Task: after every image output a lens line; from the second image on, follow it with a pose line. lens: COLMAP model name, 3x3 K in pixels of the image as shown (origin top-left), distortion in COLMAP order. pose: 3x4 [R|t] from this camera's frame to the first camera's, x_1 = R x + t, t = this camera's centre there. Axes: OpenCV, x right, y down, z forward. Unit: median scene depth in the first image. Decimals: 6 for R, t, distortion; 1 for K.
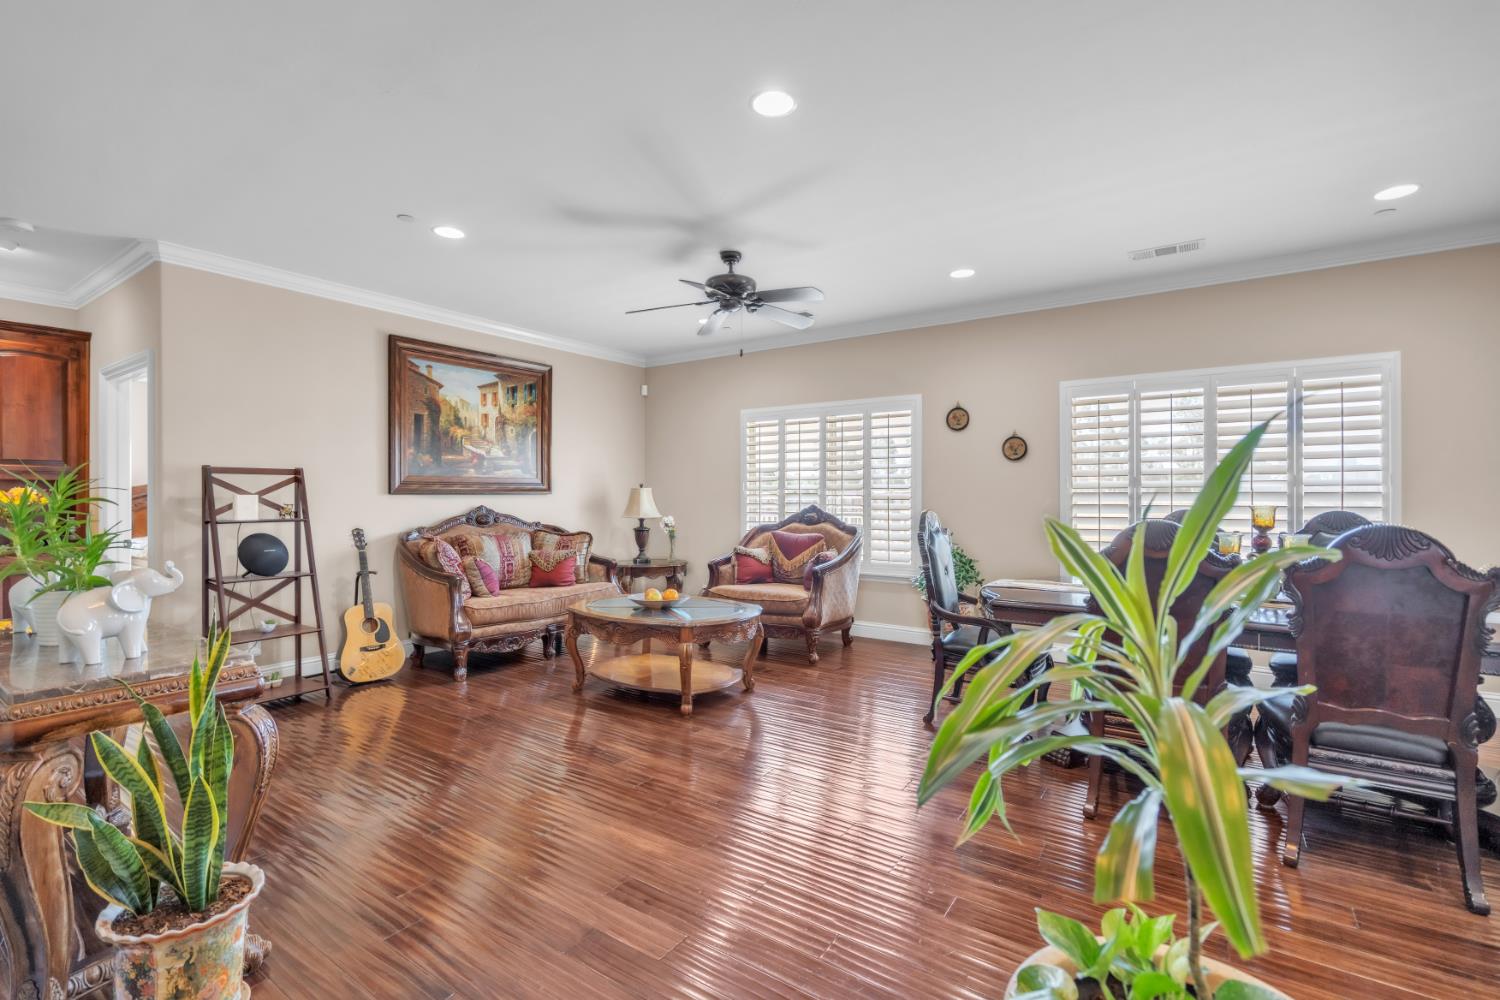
lens RADIAL K [[671.7, 0, 749.2], [0, 671.7, 494.0], [0, 0, 1]] dist [-0.000830, -0.000082]
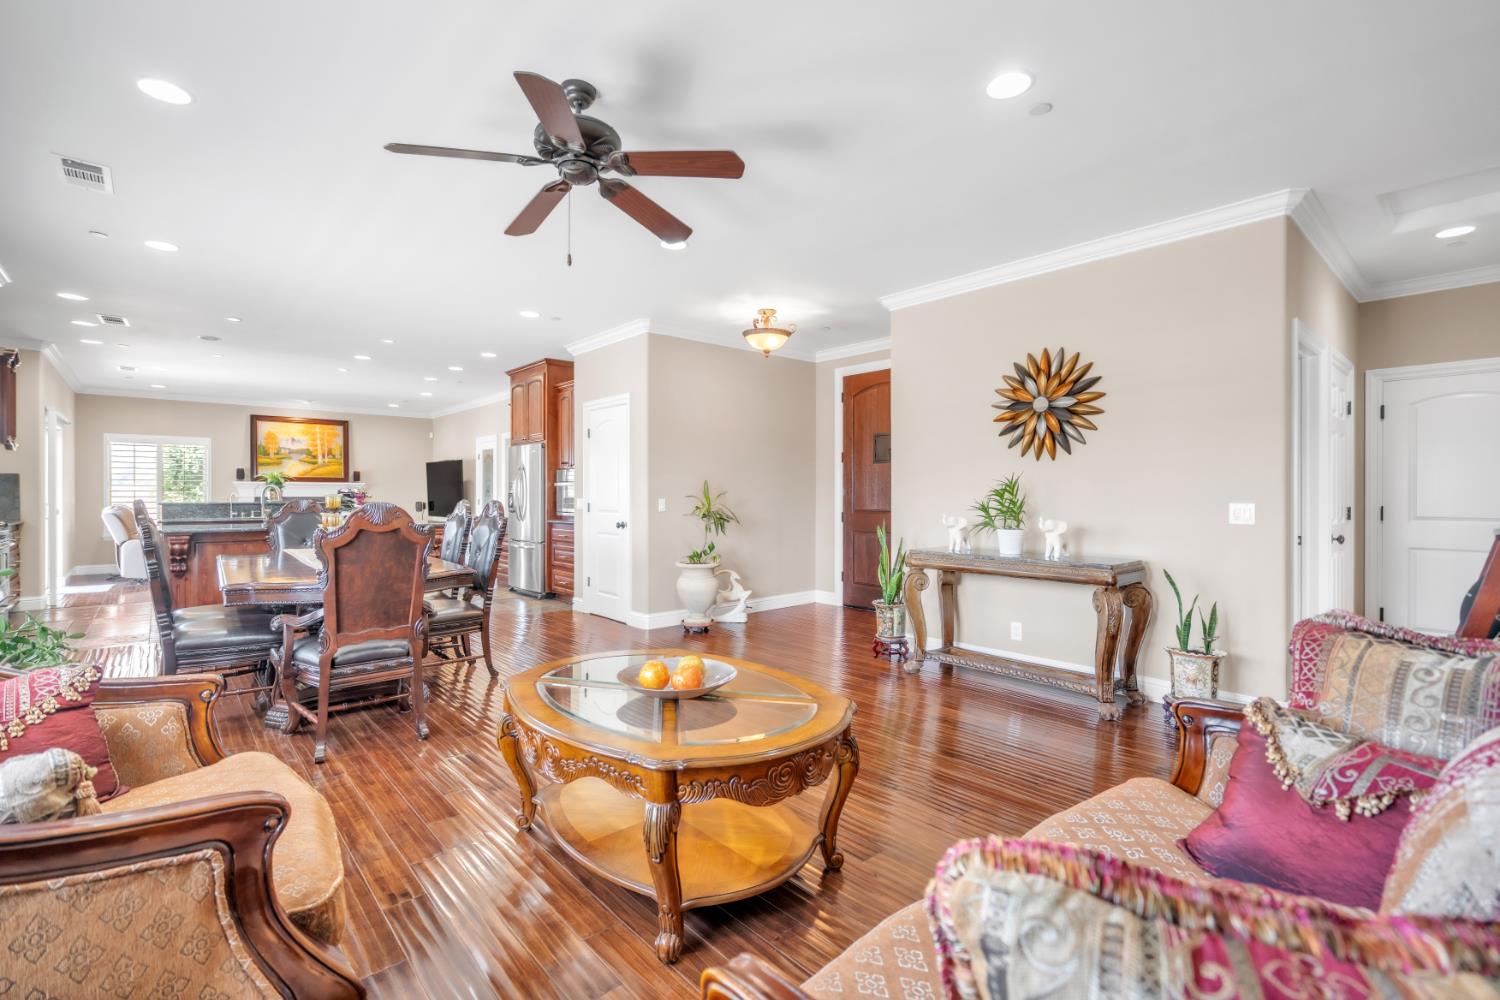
lens RADIAL K [[671.7, 0, 749.2], [0, 671.7, 494.0], [0, 0, 1]] dist [-0.000830, -0.000082]
pose [[-0.974135, 0.002744, 0.225951, -0.230551], [0.003697, 0.999986, 0.003796, 0.004863], [-0.225938, 0.004533, -0.974131, 1.185079]]
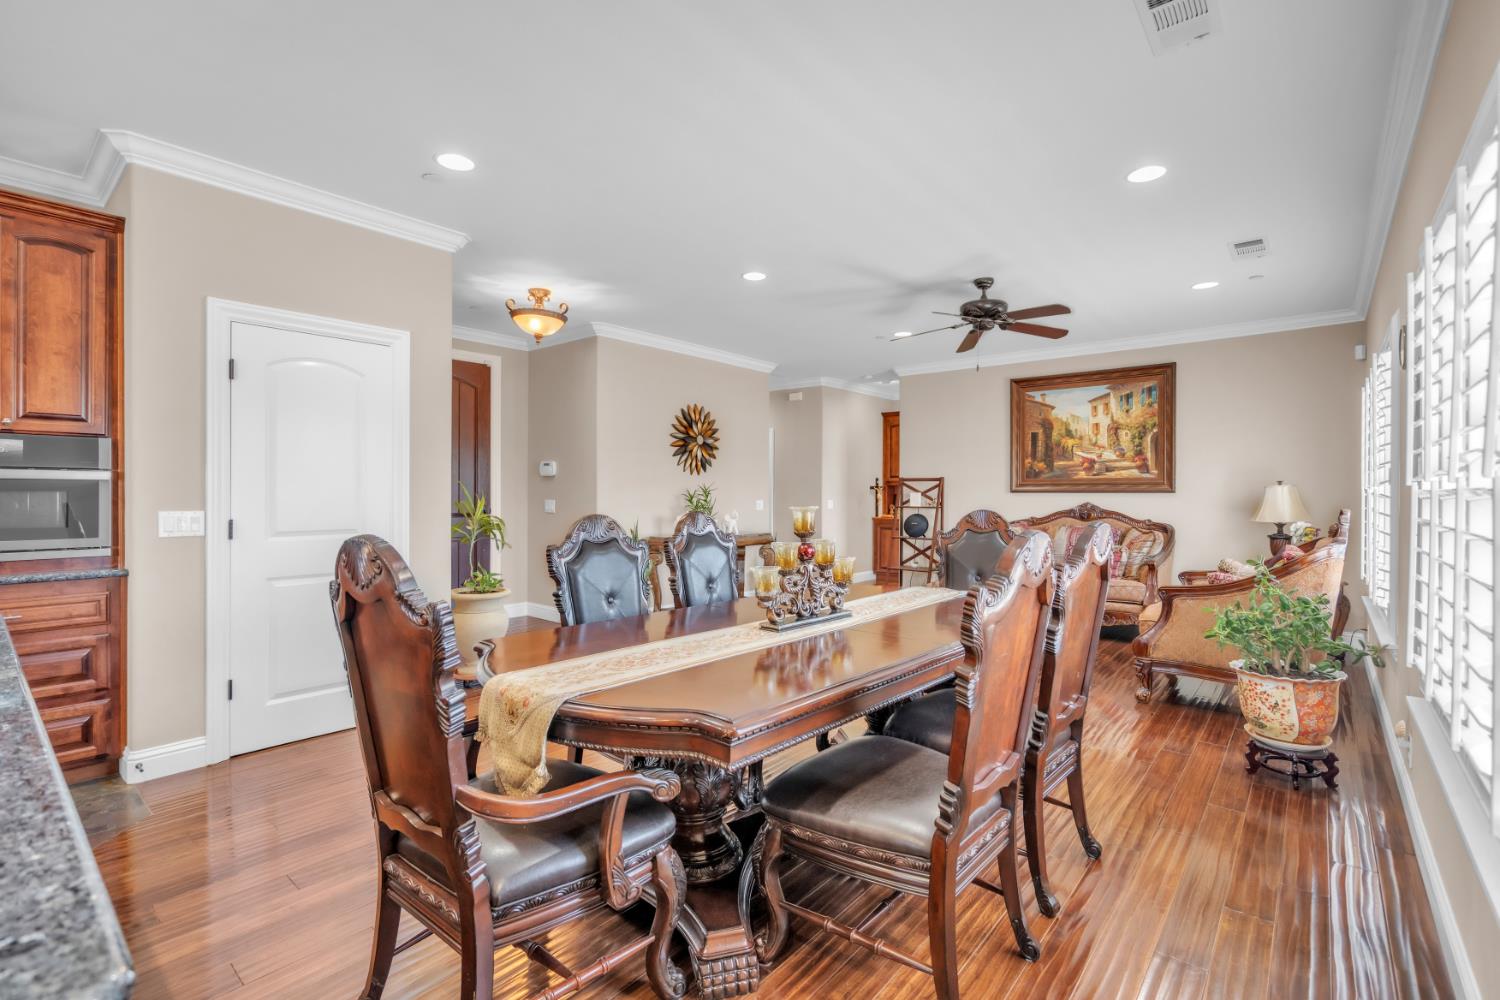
lens RADIAL K [[674.8, 0, 750.0], [0, 674.8, 500.0], [0, 0, 1]] dist [0.000910, 0.000061]
pose [[-0.096206, 0.011764, -0.995292, 0.868438], [-0.002818, 0.999923, 0.012091, 0.000253], [0.995357, 0.003968, -0.096165, 0.548986]]
